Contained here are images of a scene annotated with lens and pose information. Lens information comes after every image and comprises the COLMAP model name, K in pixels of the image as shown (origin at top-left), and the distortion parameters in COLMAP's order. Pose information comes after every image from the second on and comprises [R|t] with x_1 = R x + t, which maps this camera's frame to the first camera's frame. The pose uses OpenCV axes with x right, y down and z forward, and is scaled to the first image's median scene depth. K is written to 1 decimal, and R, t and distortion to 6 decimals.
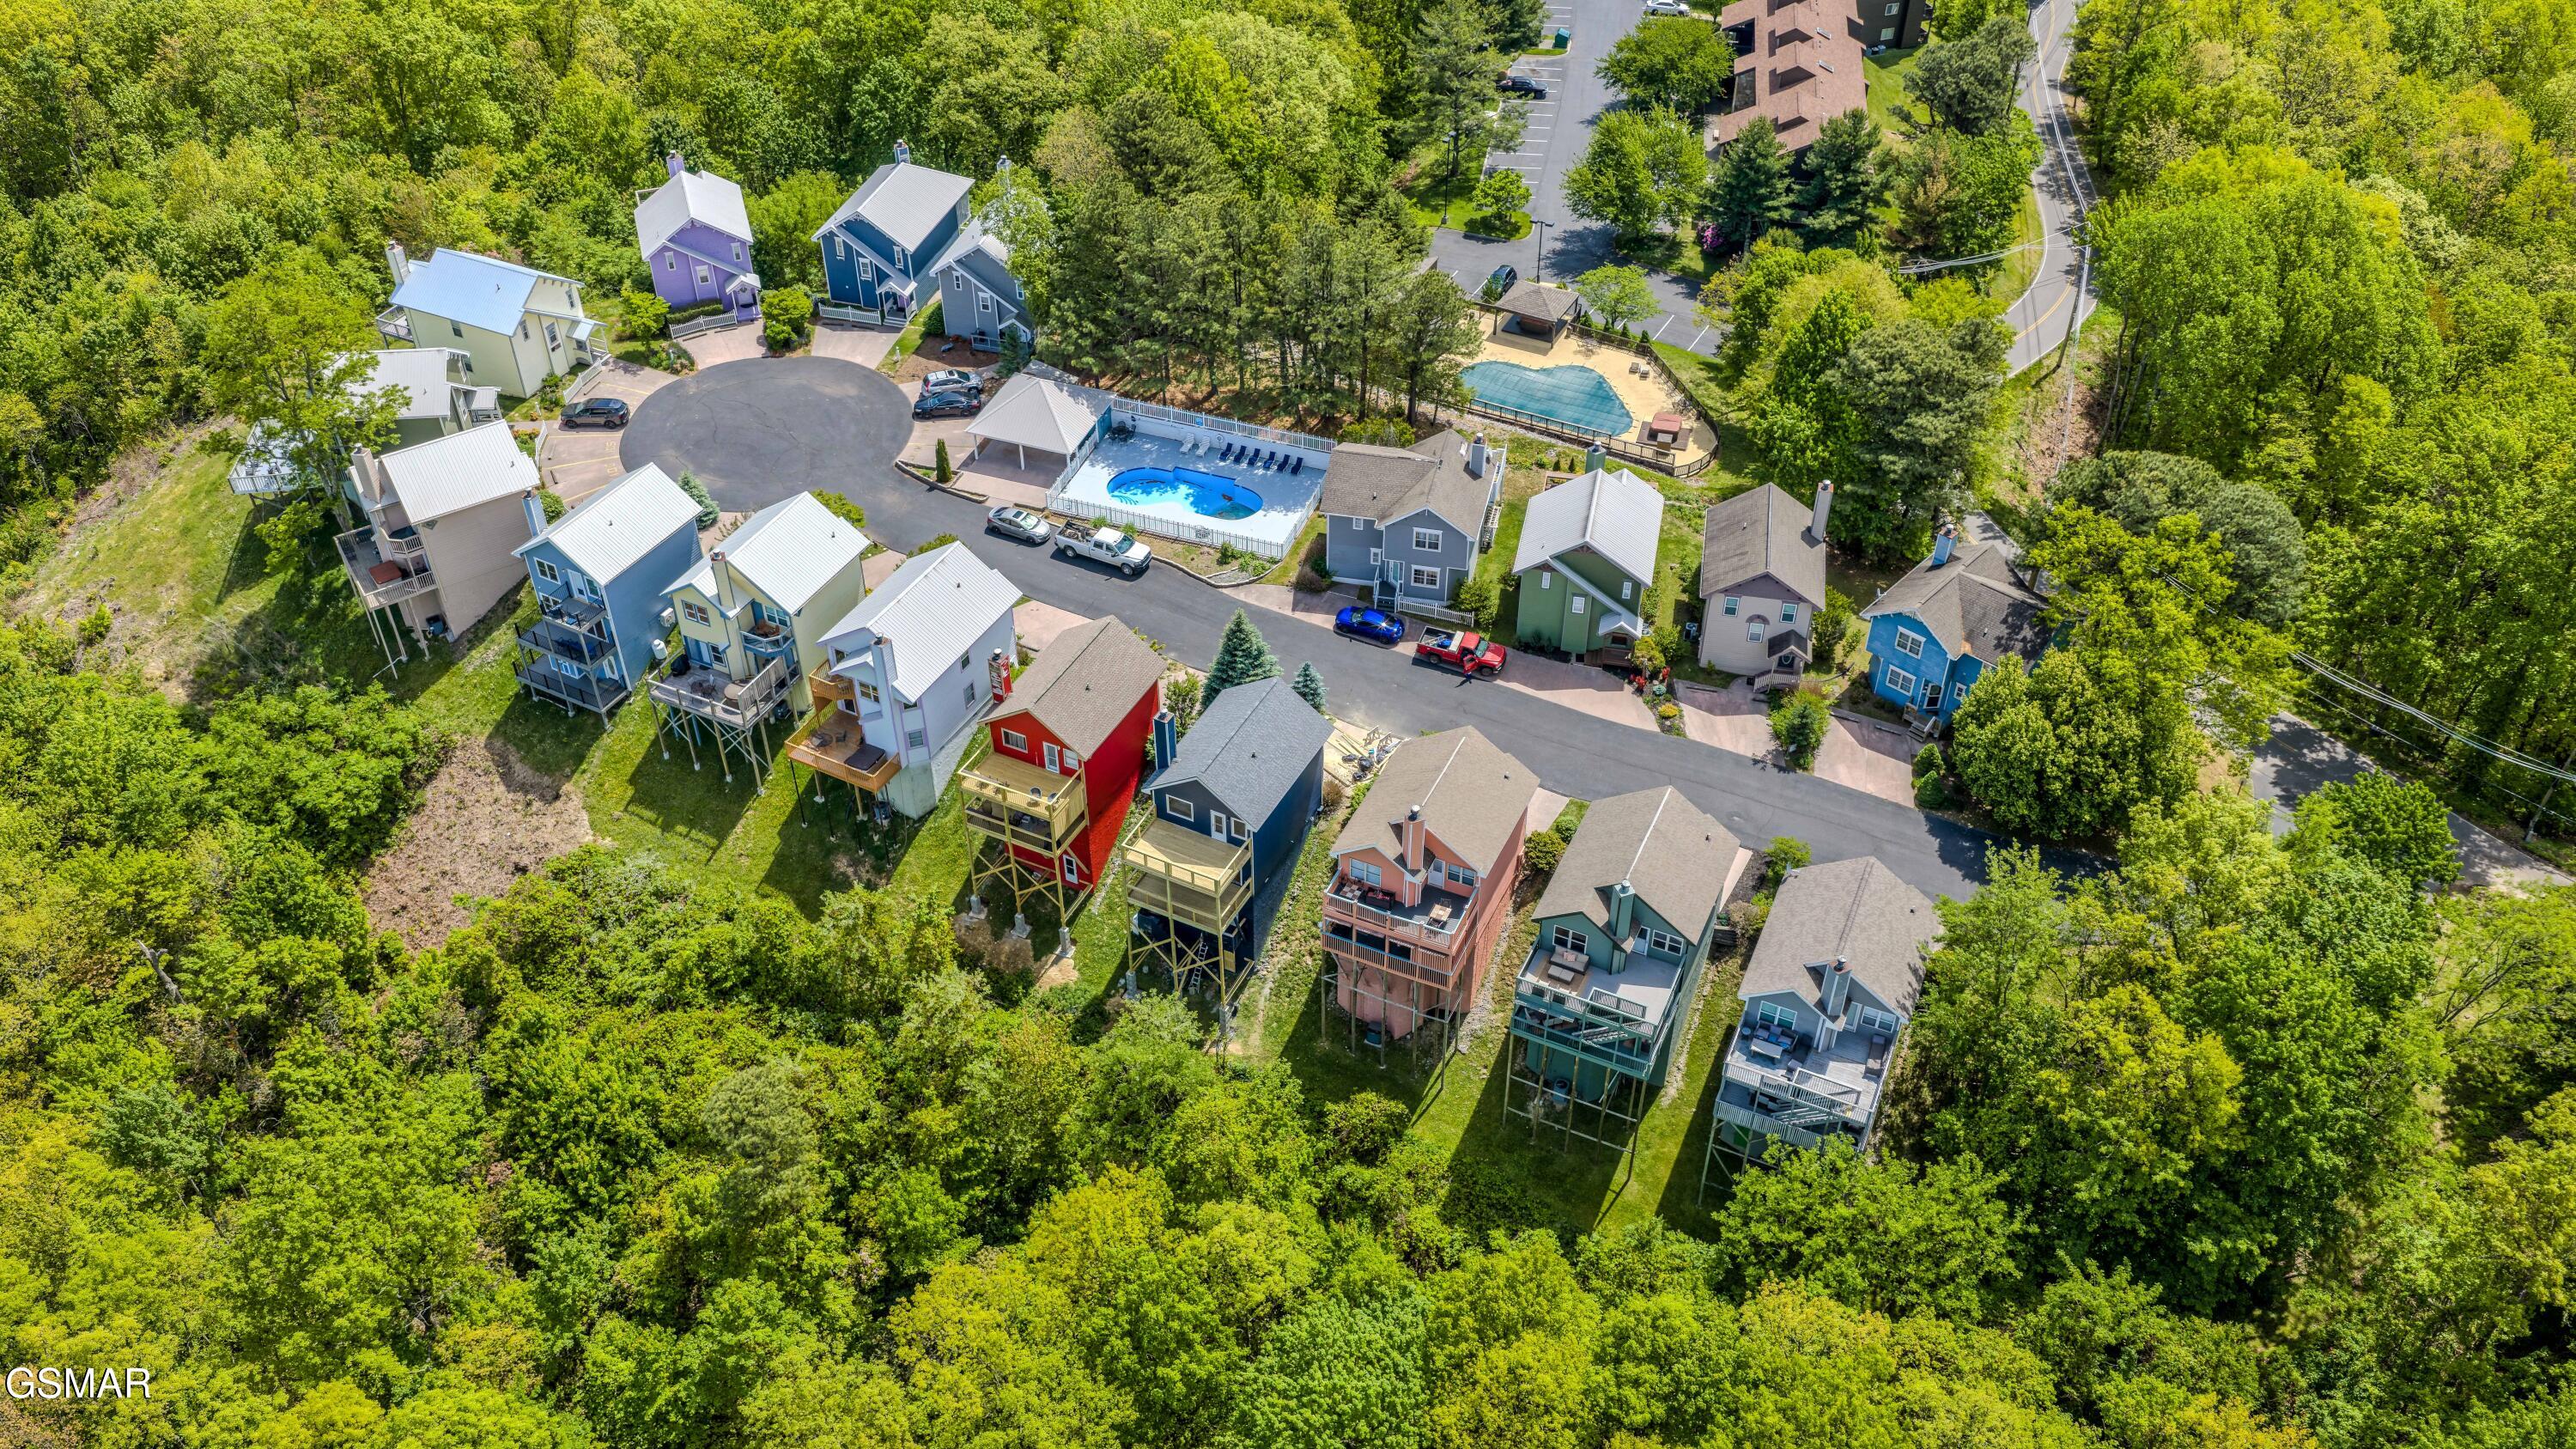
lens RADIAL K [[2099.5, 0, 1283.2], [0, 2099.5, 765.1], [0, 0, 1]] dist [0.057258, -0.192214]
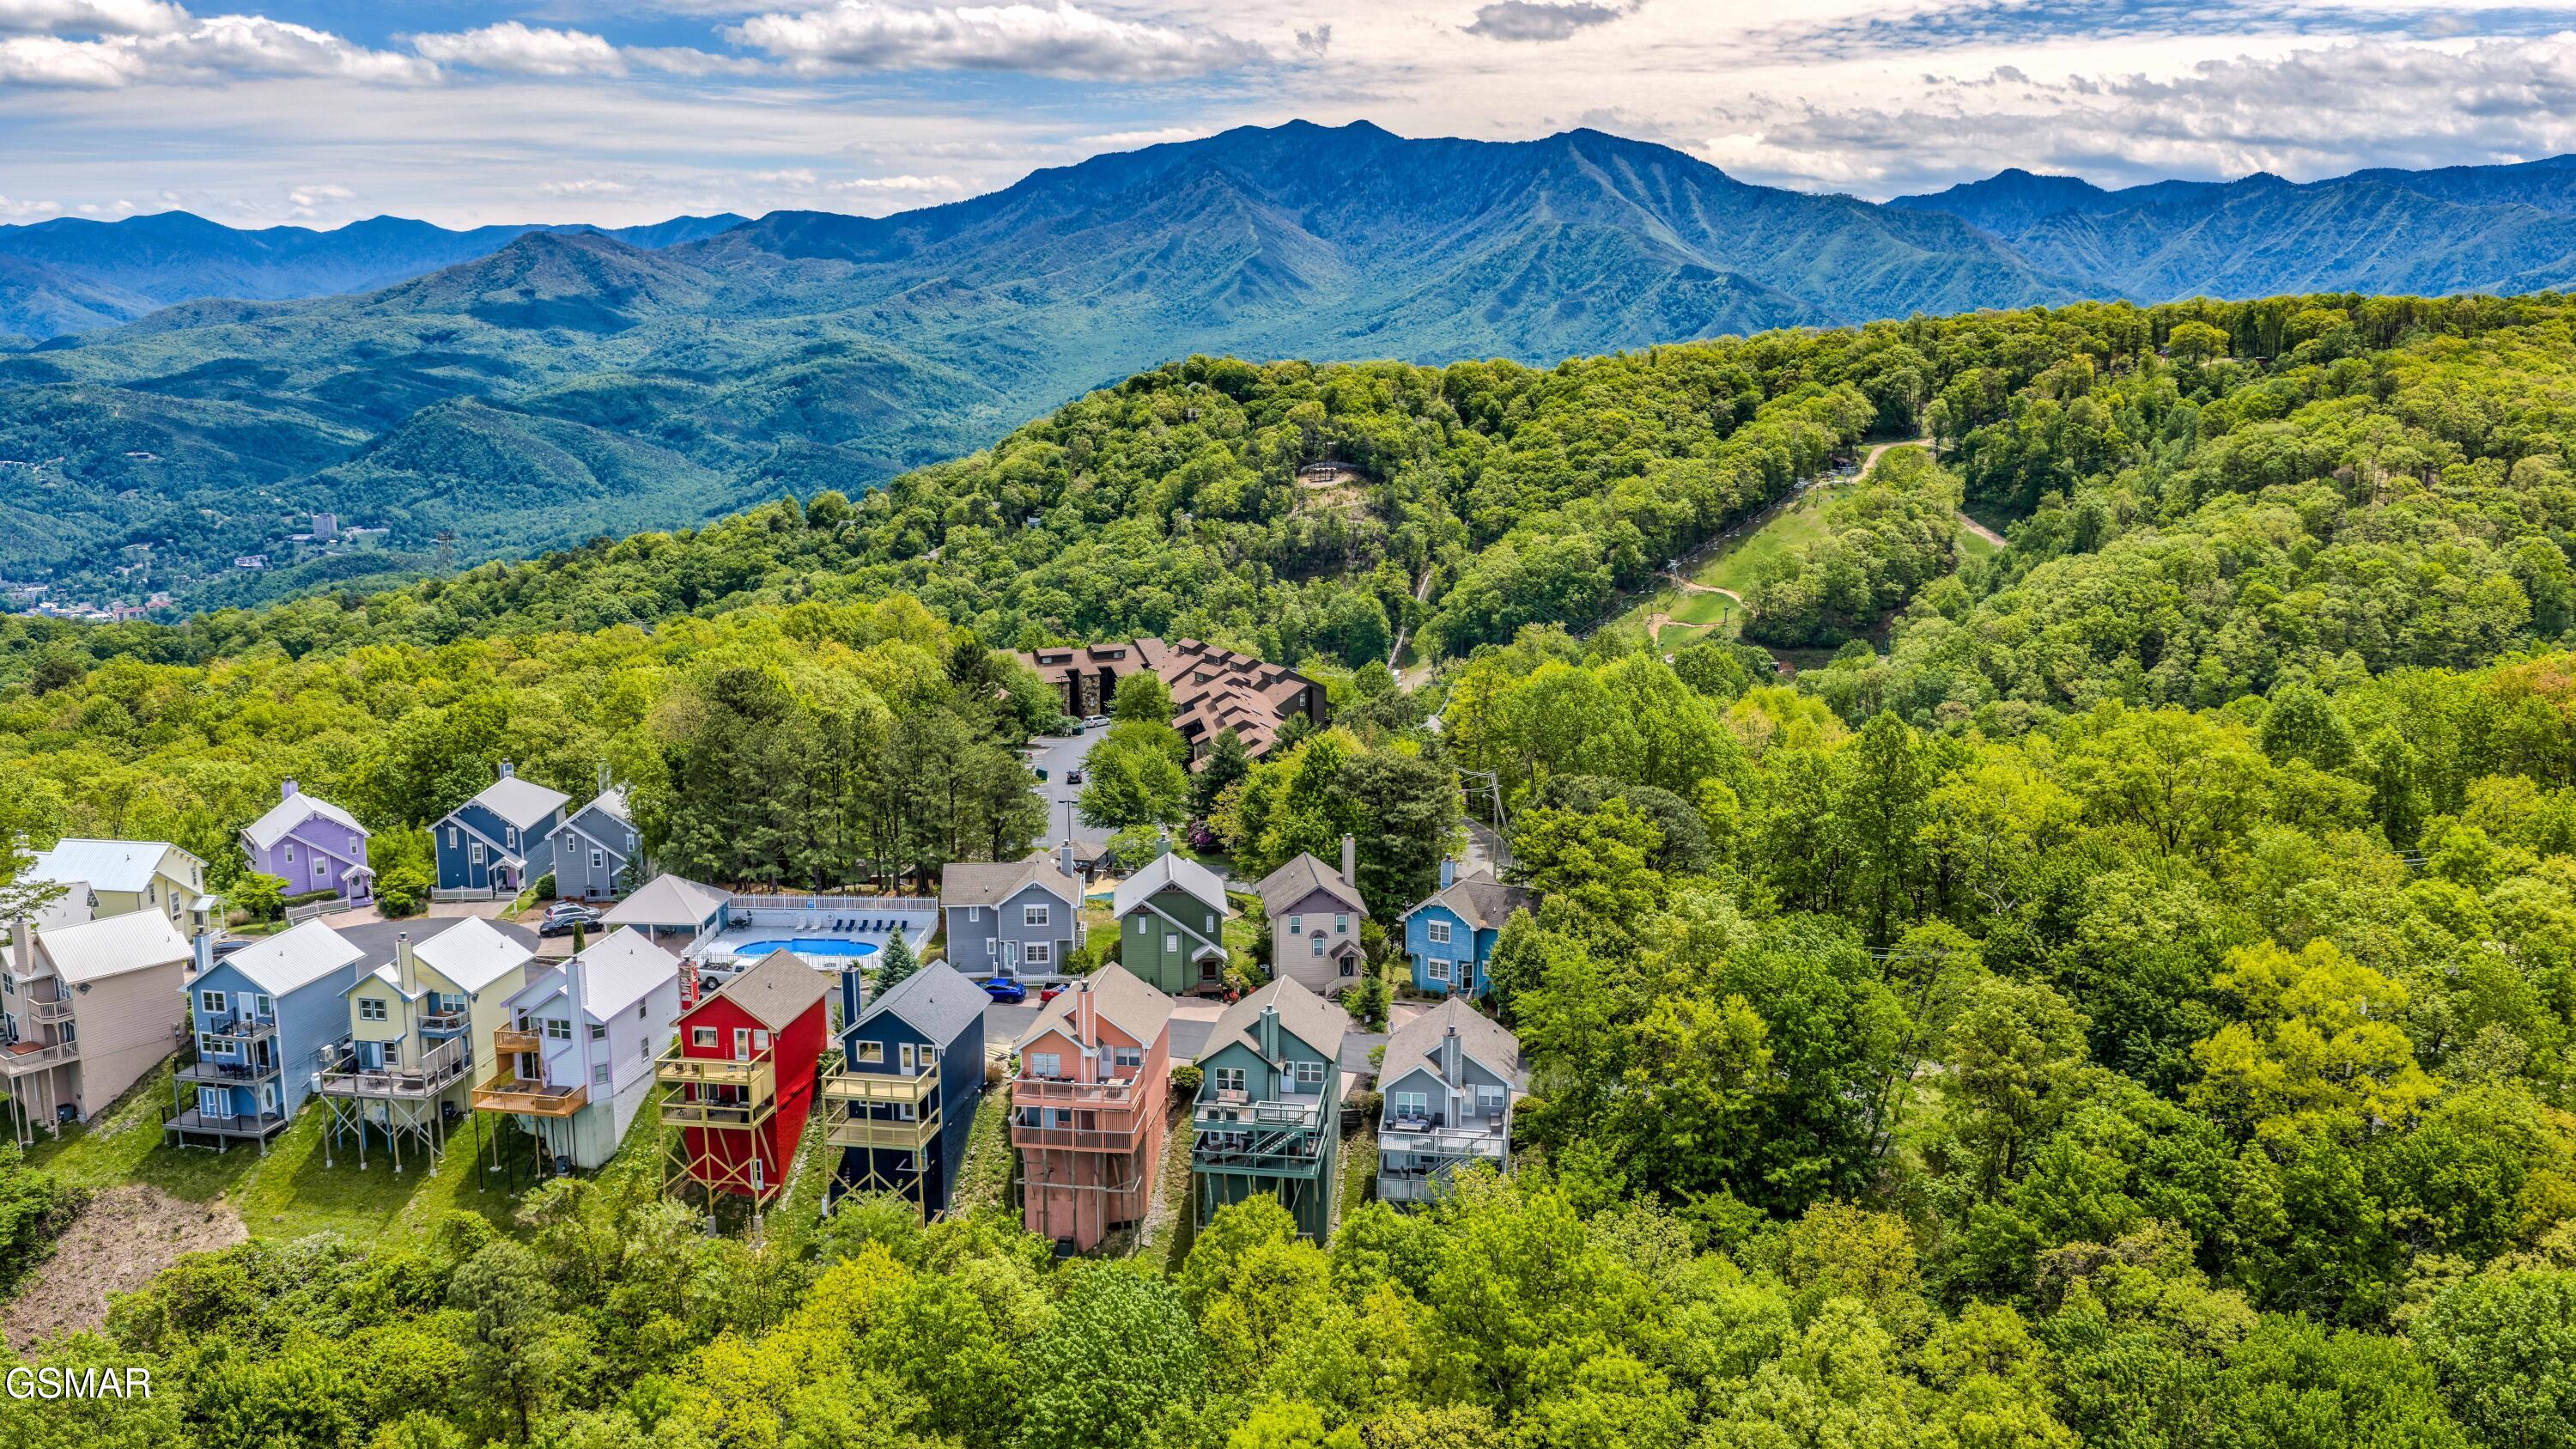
lens RADIAL K [[2113.5, 0, 1285.3], [0, 2113.5, 761.7], [0, 0, 1]] dist [0.032818, -0.061622]
pose [[0.956990, -0.058867, 0.284087, -0.134109], [0.190613, 0.865776, -0.462708, 0.407582], [-0.218717, 0.496958, 0.839759, -0.070034]]
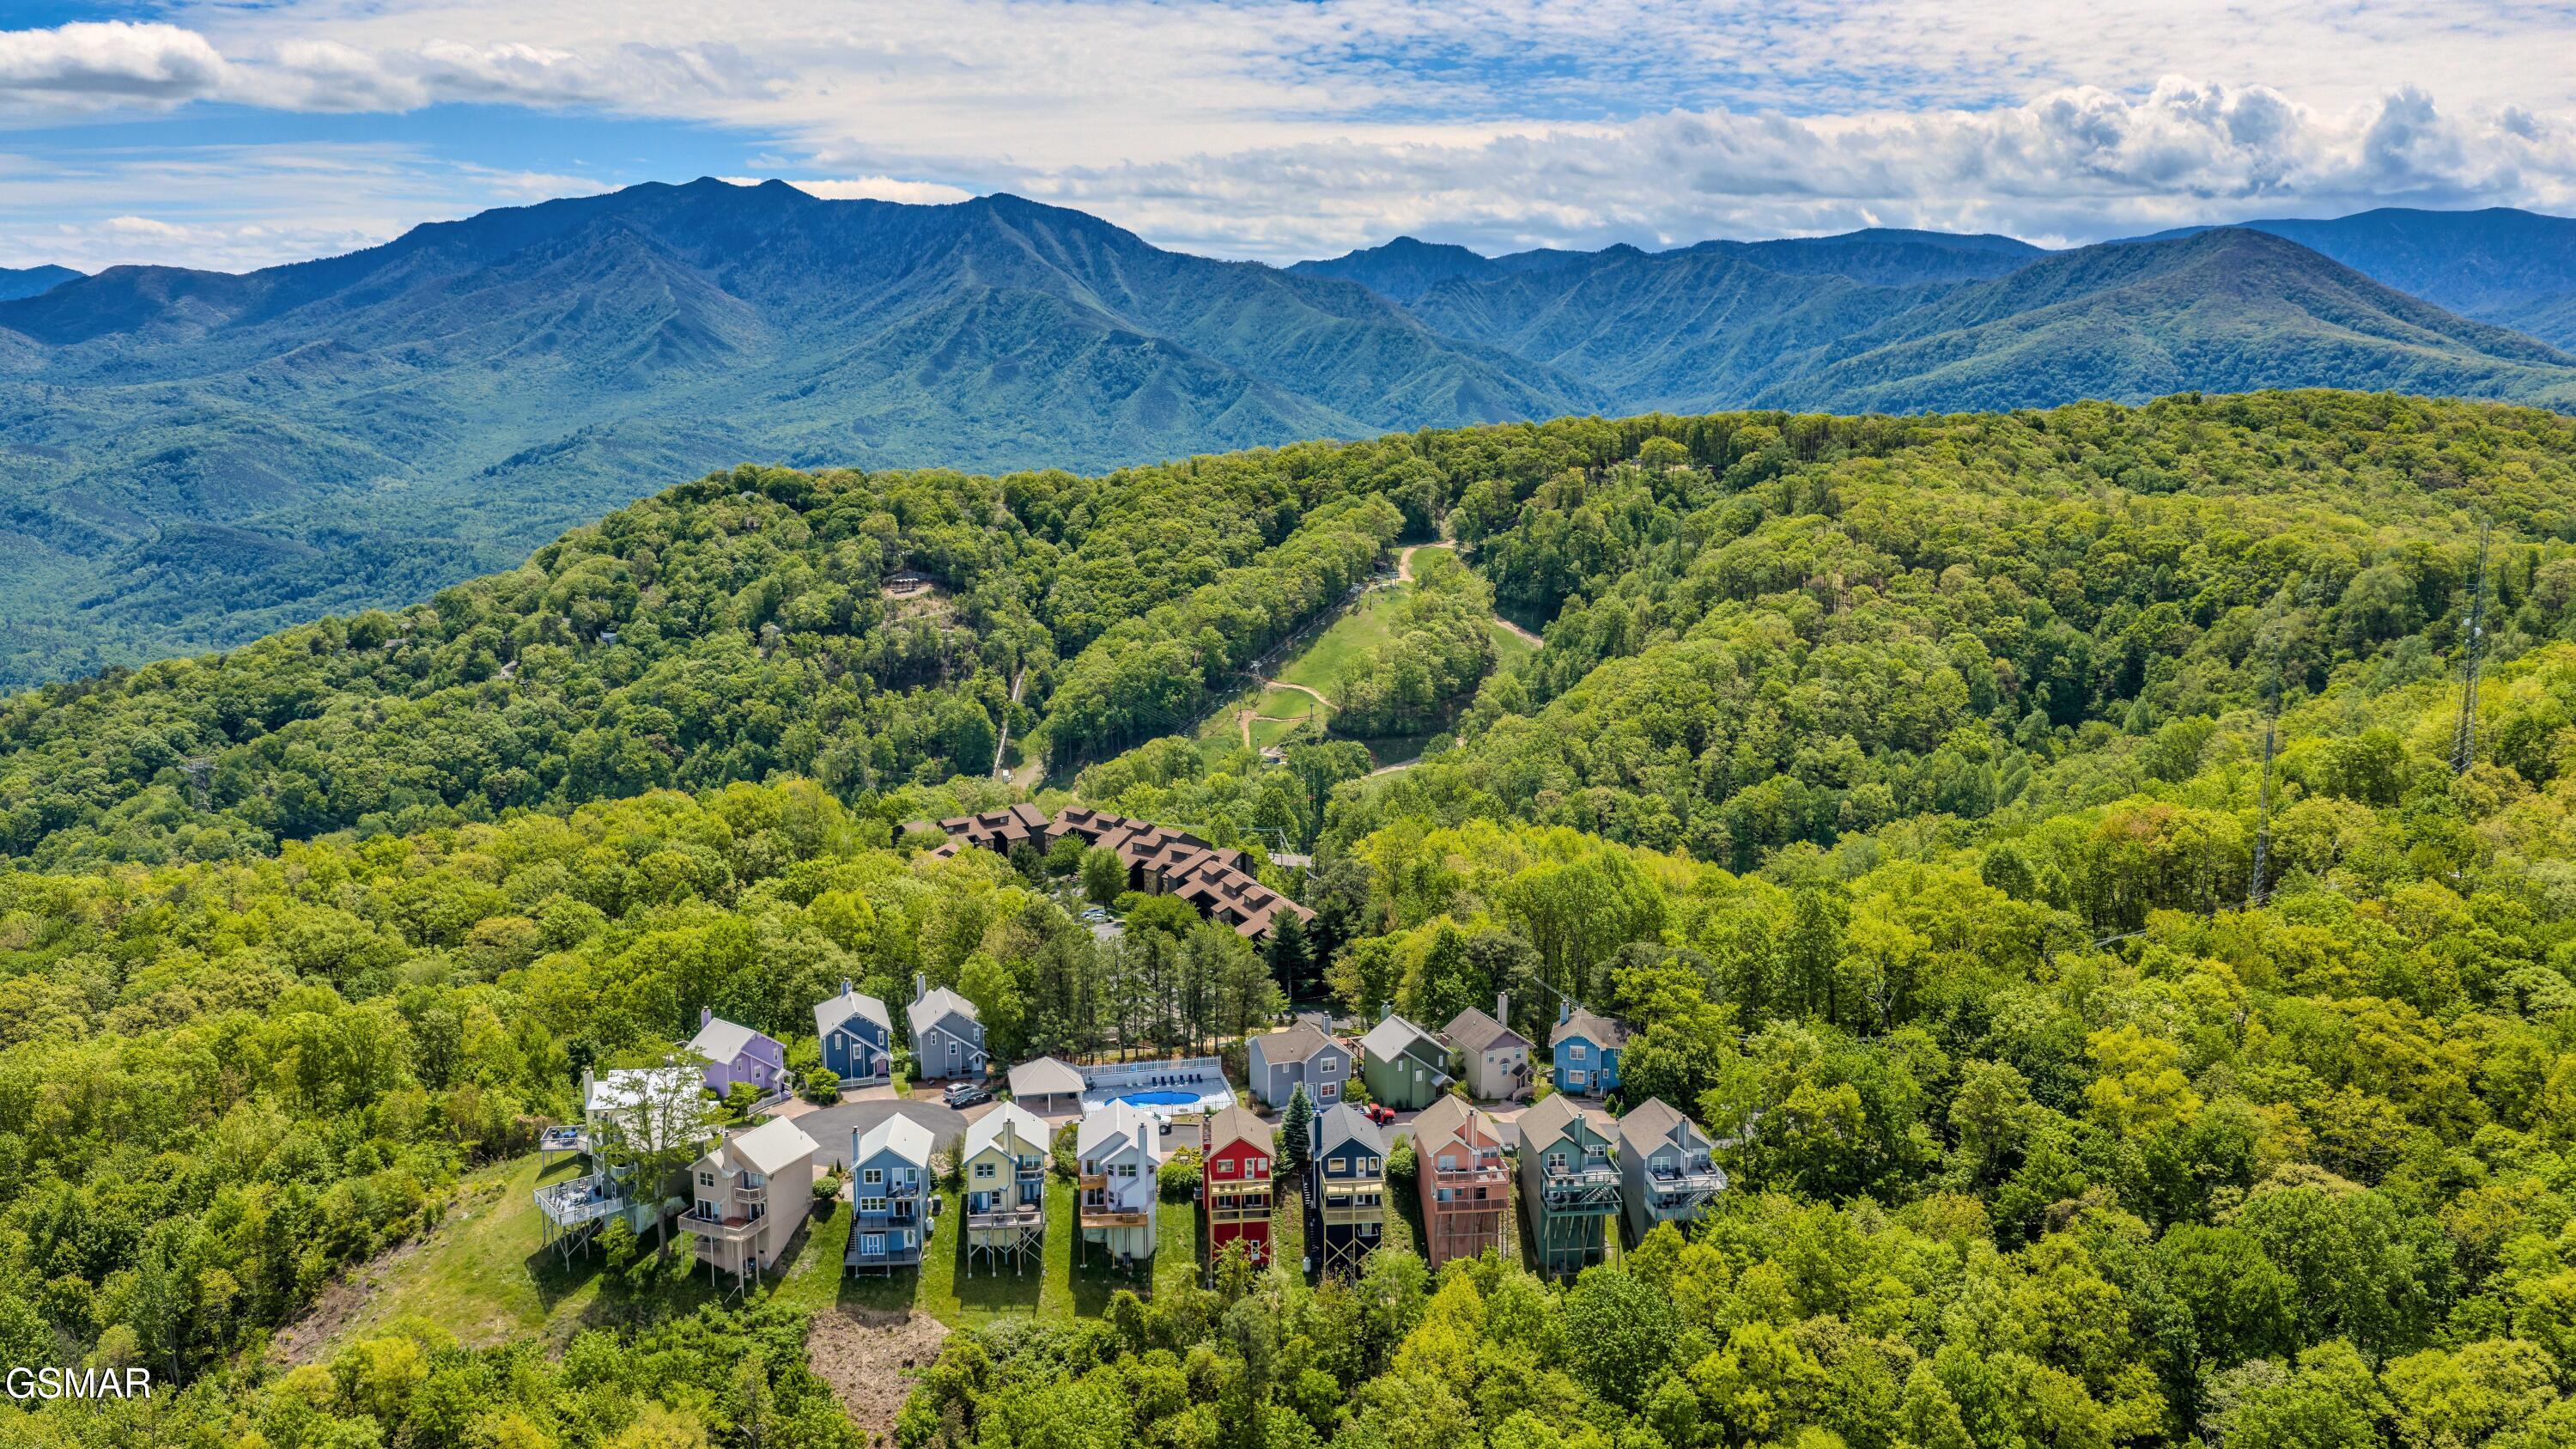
lens RADIAL K [[2113.5, 0, 1285.3], [0, 2113.5, 761.7], [0, 0, 1]] dist [0.032818, -0.061622]
pose [[0.846766, -0.098997, 0.522673, -0.906678], [0.353492, 0.838945, -0.413780, 0.421324], [-0.397531, 0.535136, 0.745385, -0.476611]]
